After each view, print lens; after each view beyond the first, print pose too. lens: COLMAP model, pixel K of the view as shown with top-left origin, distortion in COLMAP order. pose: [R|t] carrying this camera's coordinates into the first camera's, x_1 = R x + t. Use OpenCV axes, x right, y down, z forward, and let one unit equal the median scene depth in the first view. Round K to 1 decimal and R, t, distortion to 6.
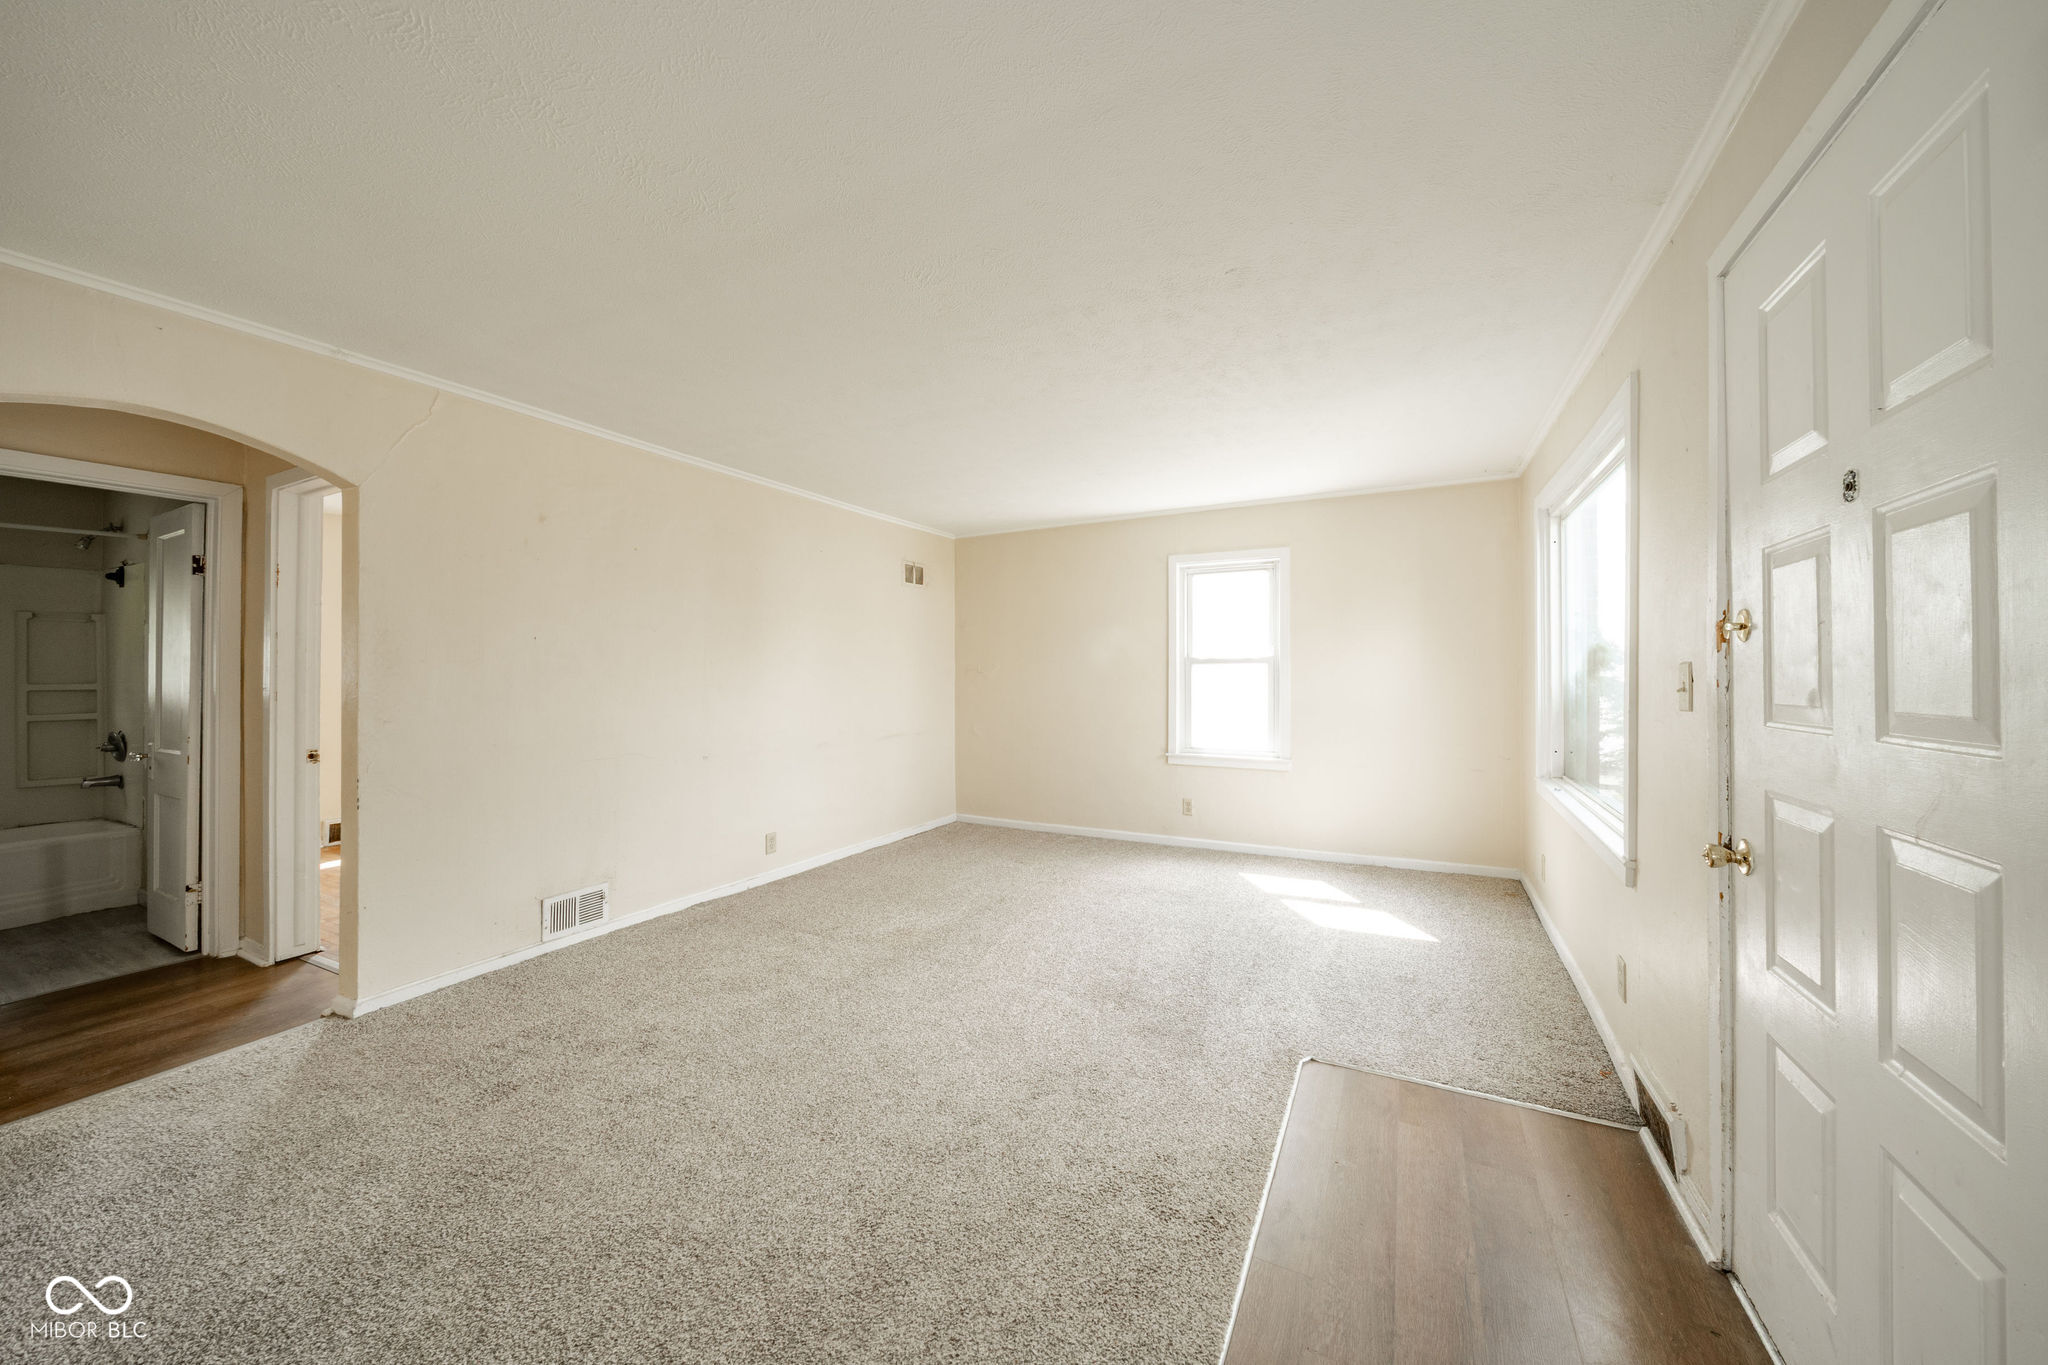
lens RADIAL K [[724.8, 0, 1063.3], [0, 724.8, 673.4], [0, 0, 1]] dist [0.000815, -0.000694]
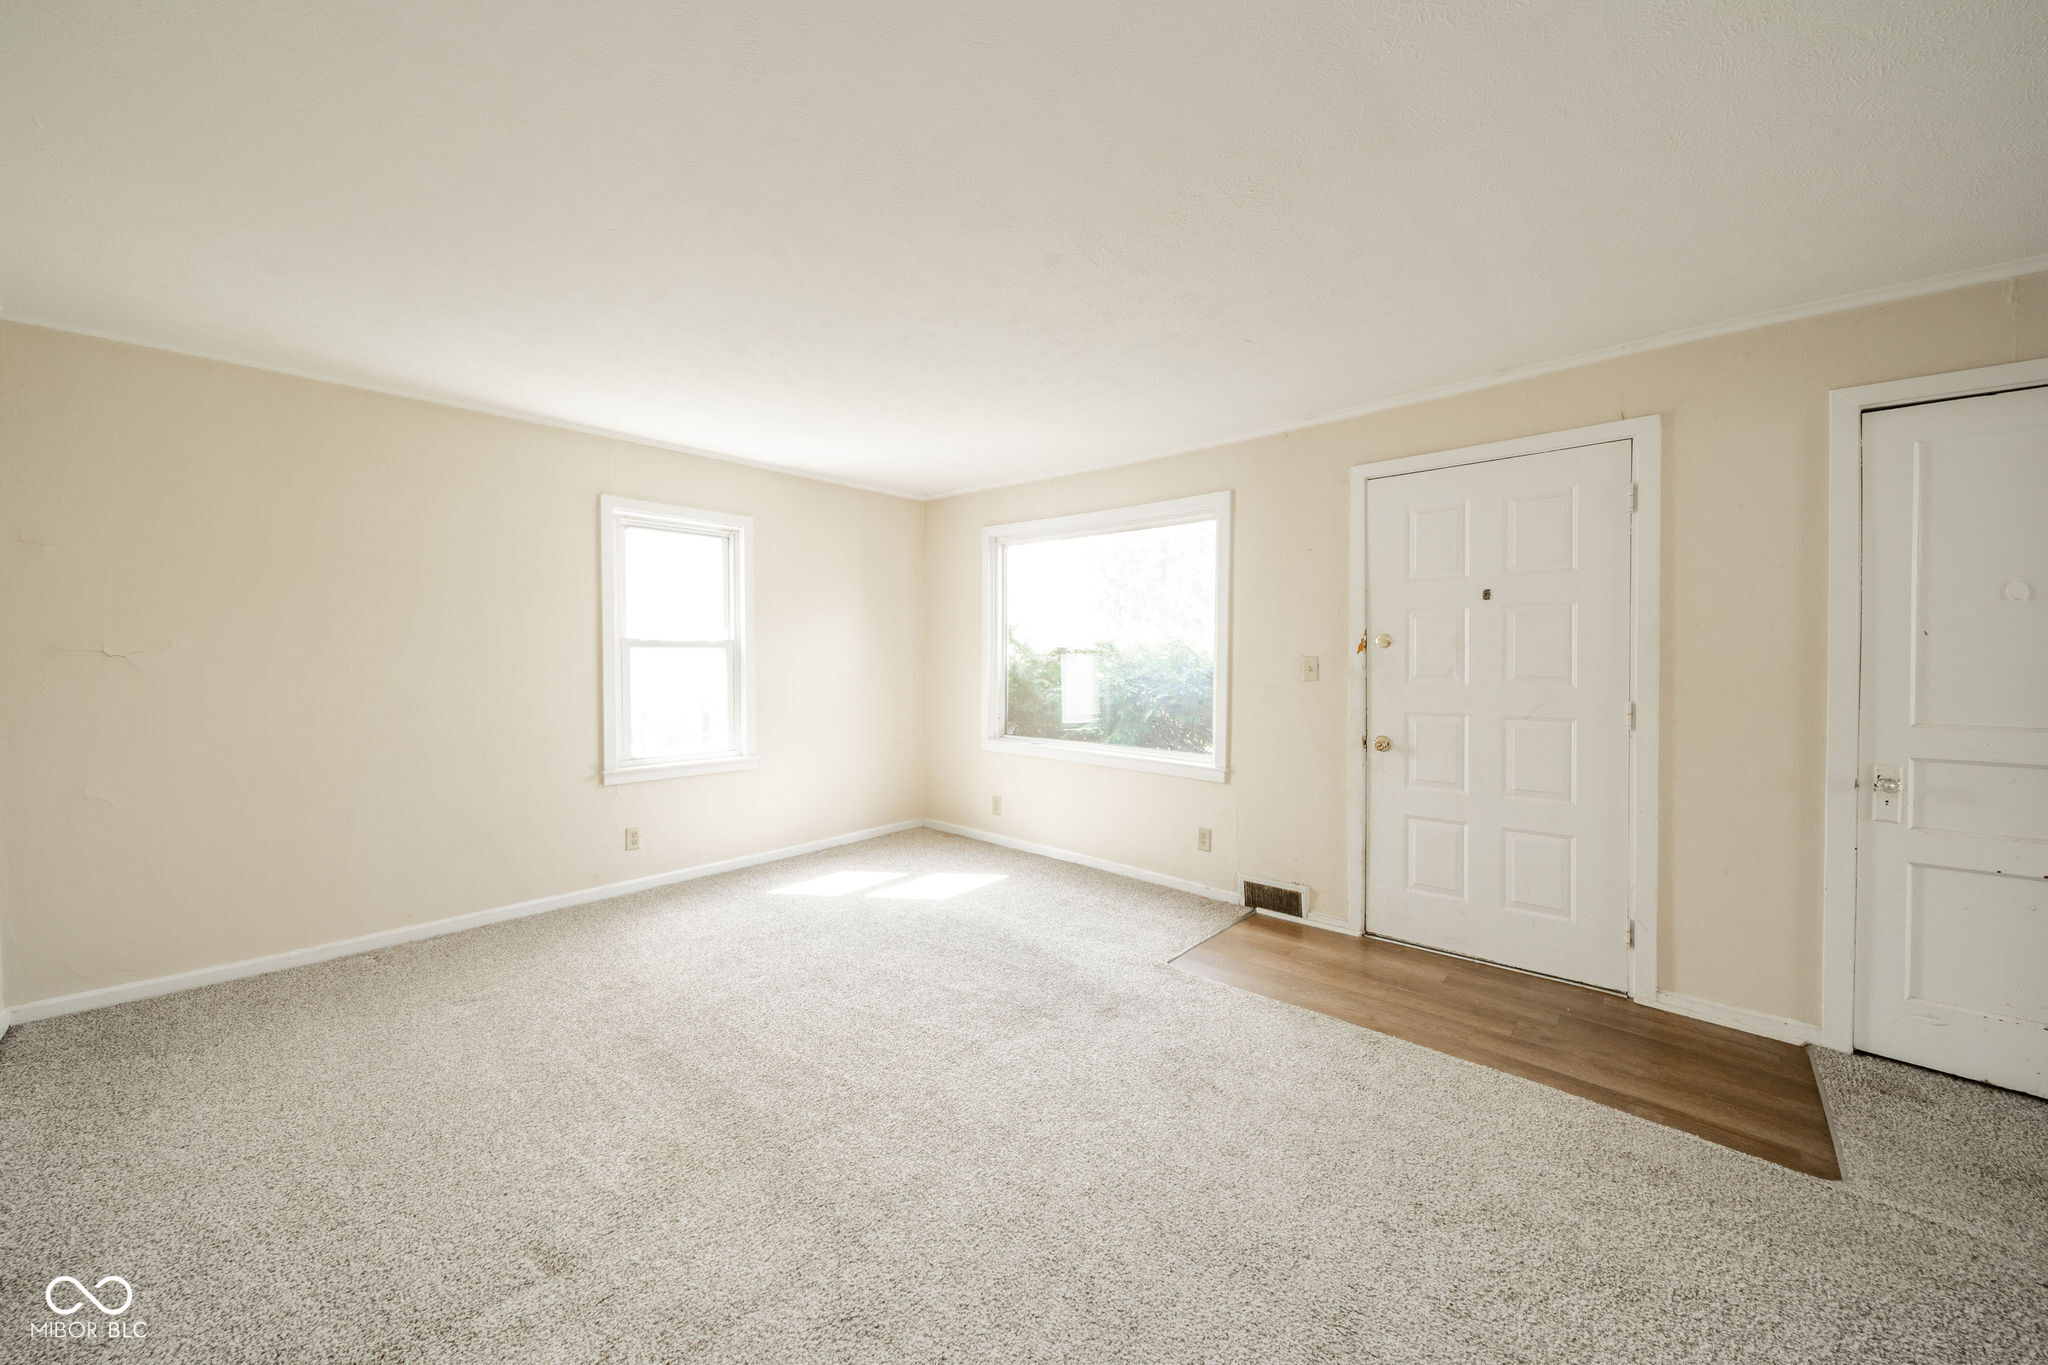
lens RADIAL K [[724.8, 0, 1039.6], [0, 724.8, 669.9], [0, 0, 1]] dist [0.000815, -0.000694]
pose [[0.274933, -0.012307, 0.961385, -0.460997], [-0.003003, 0.999902, 0.013658, -0.000942], [-0.961459, -0.006642, 0.274869, 0.425304]]
